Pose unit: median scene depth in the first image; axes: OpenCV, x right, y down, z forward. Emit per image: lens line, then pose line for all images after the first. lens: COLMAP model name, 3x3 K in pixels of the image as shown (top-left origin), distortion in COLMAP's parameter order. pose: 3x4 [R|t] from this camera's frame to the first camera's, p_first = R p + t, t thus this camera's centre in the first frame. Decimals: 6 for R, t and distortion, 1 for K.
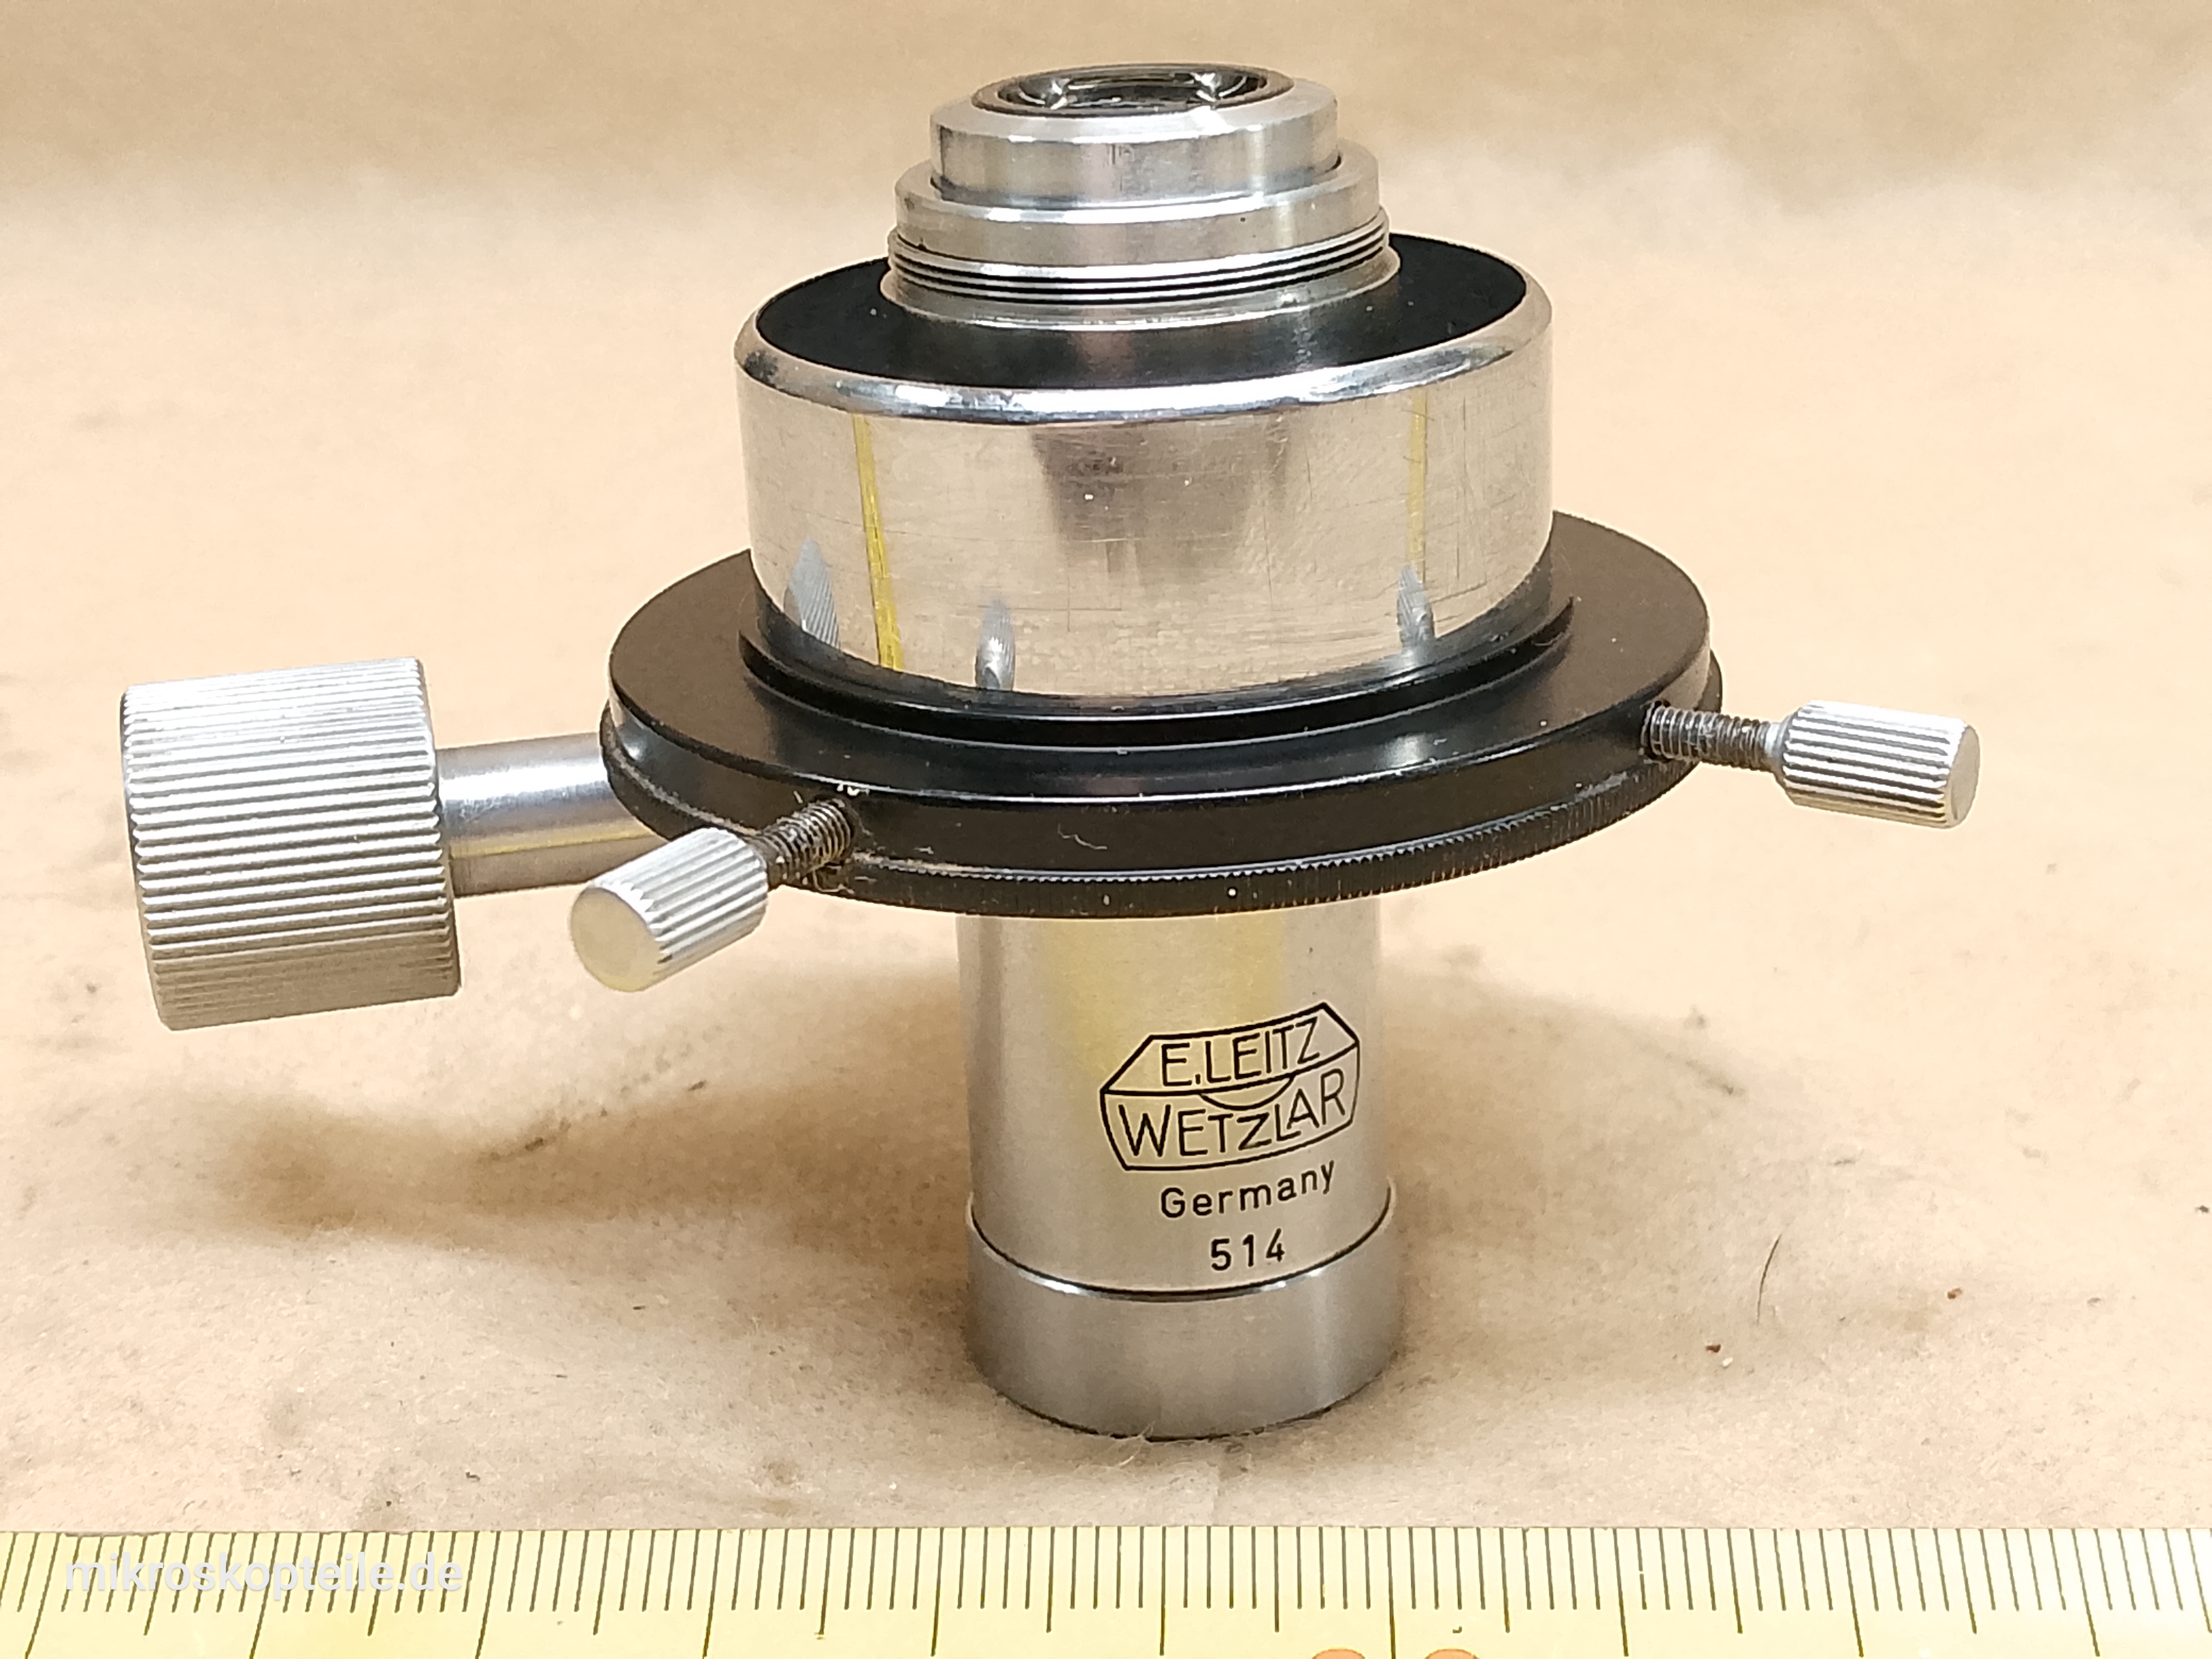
lens RADIAL K [[3640.1, 0, 1106.0], [0, 3640.1, 829.5], [0, 0, 1]] dist [0.135604, -0.077481]
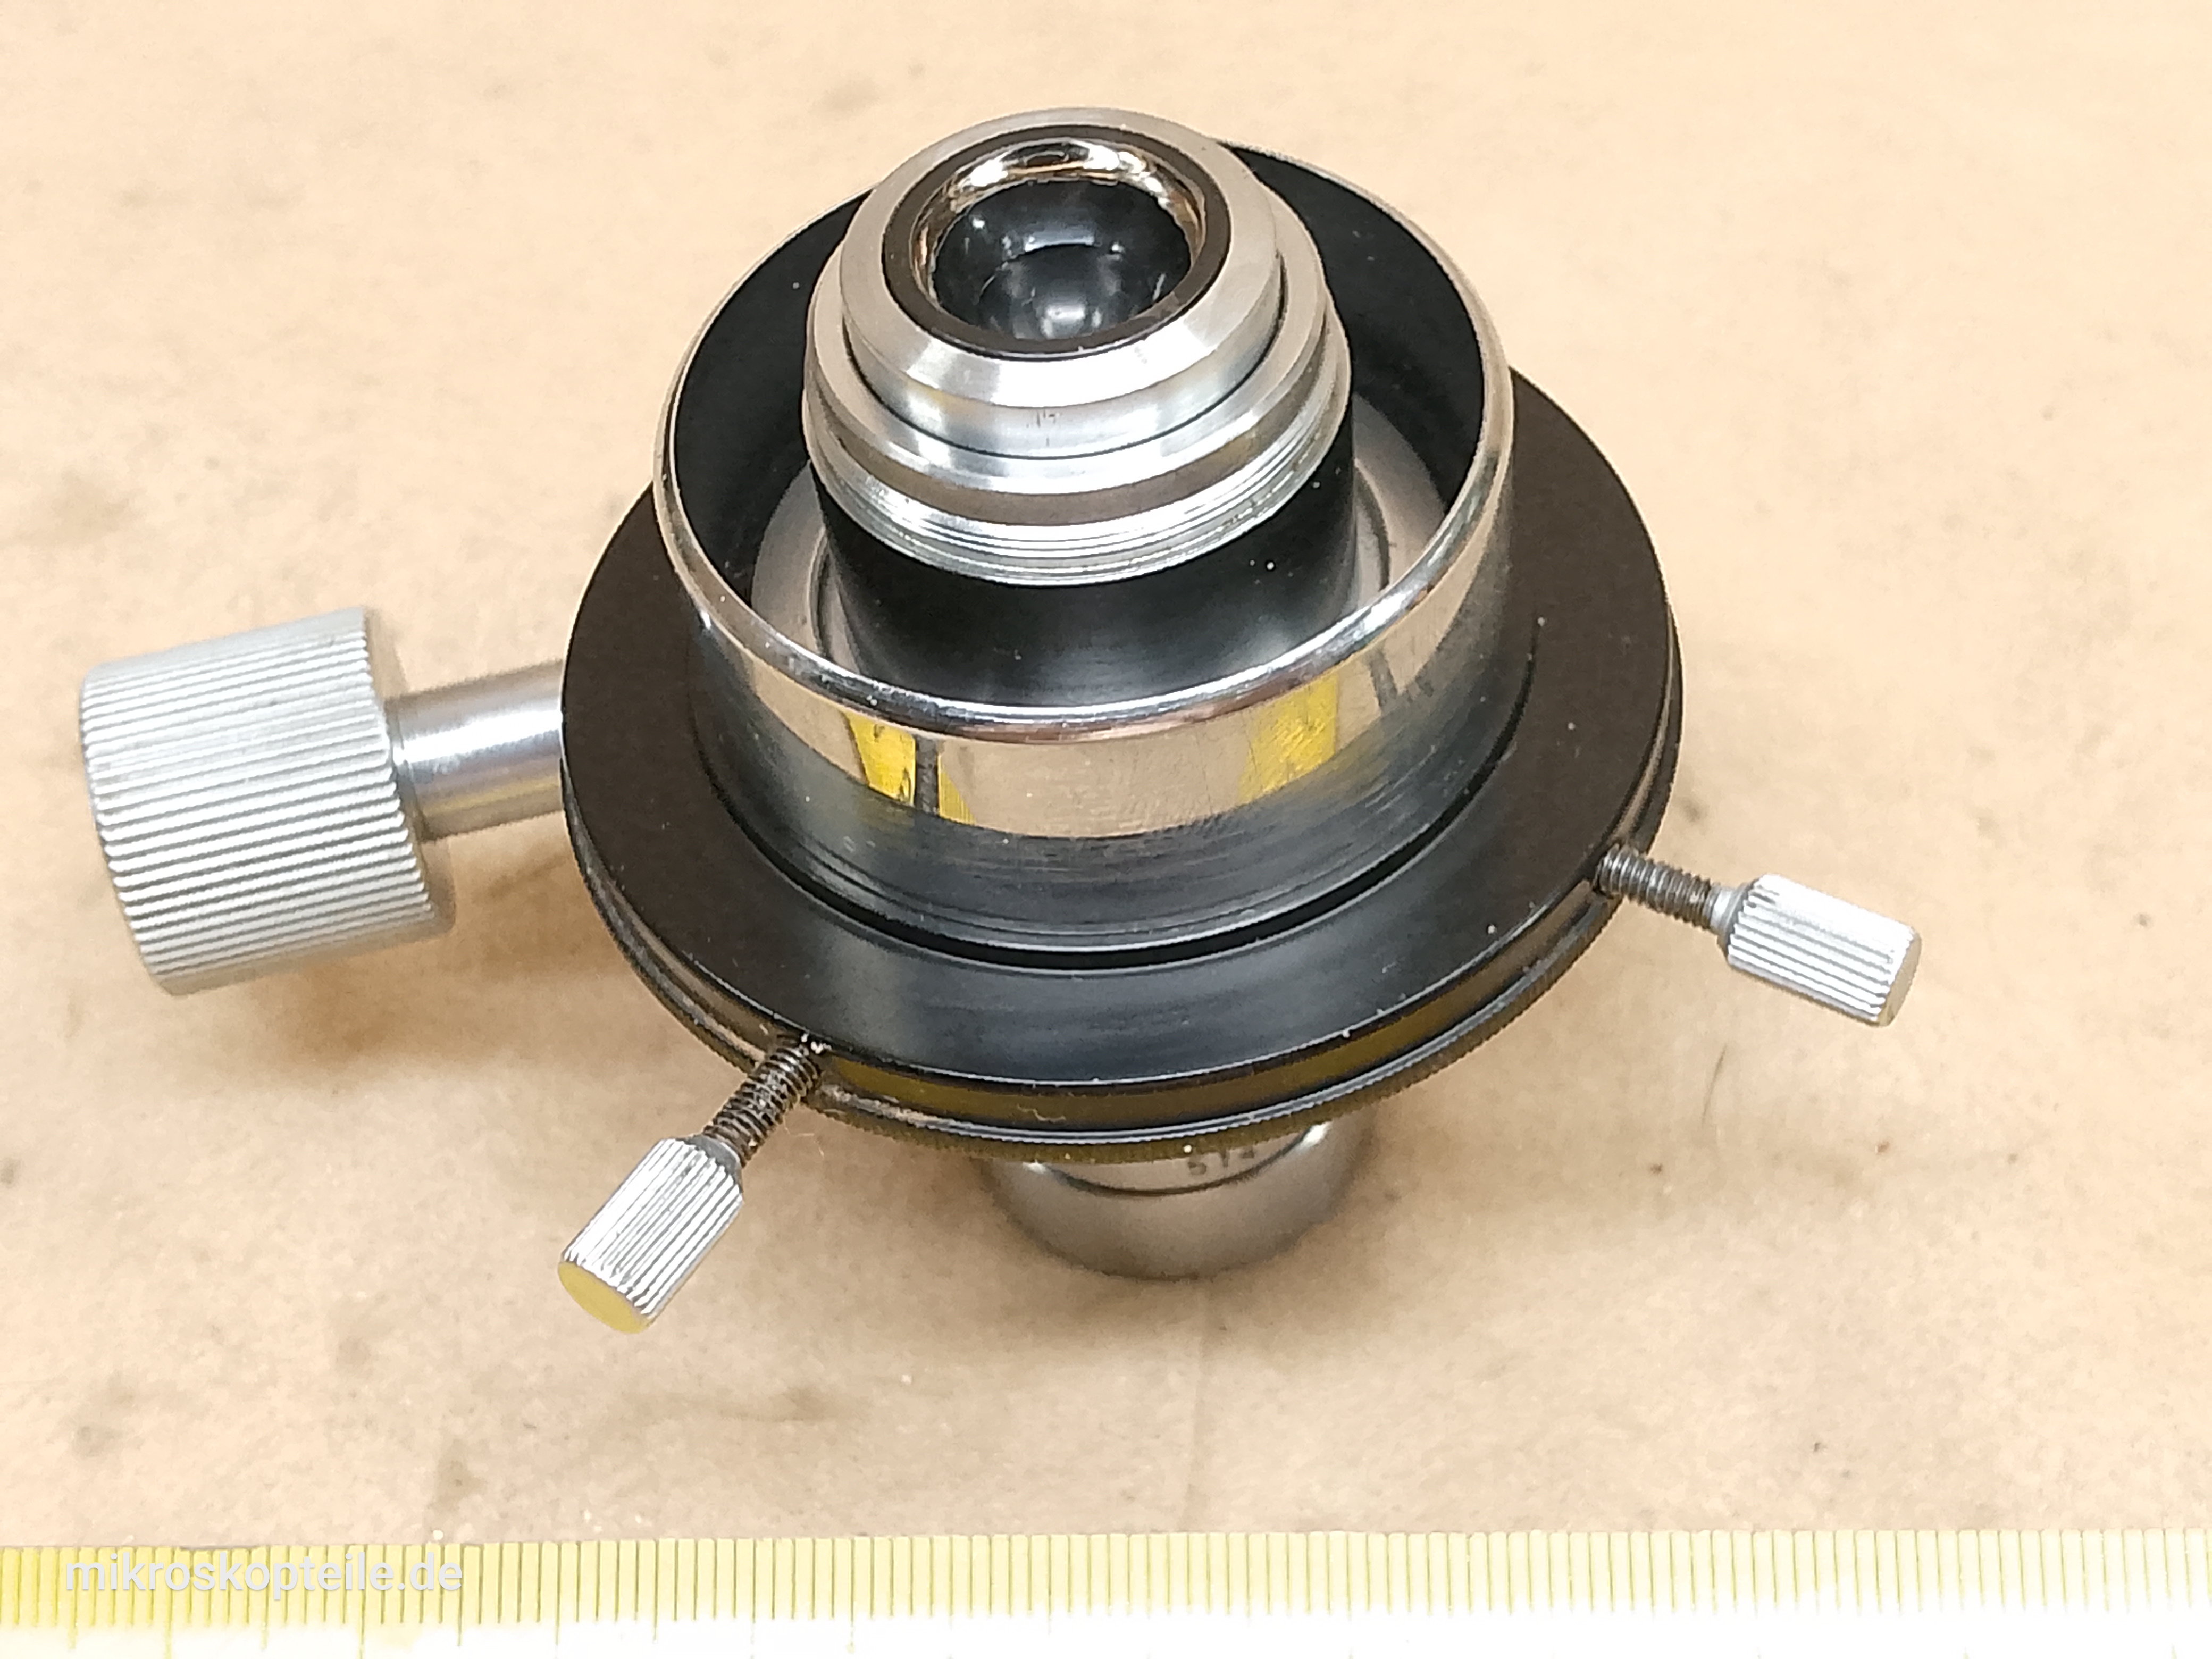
lens RADIAL K [[3640.1, 0, 1106.0], [0, 3640.1, 829.5], [0, 0, 1]] dist [0.135604, -0.077481]
pose [[0.999031, -0.035714, -0.025720, 0.035926], [0.043876, 0.853921, 0.518550, -0.523085], [0.003443, -0.519176, 0.854660, 0.136009]]
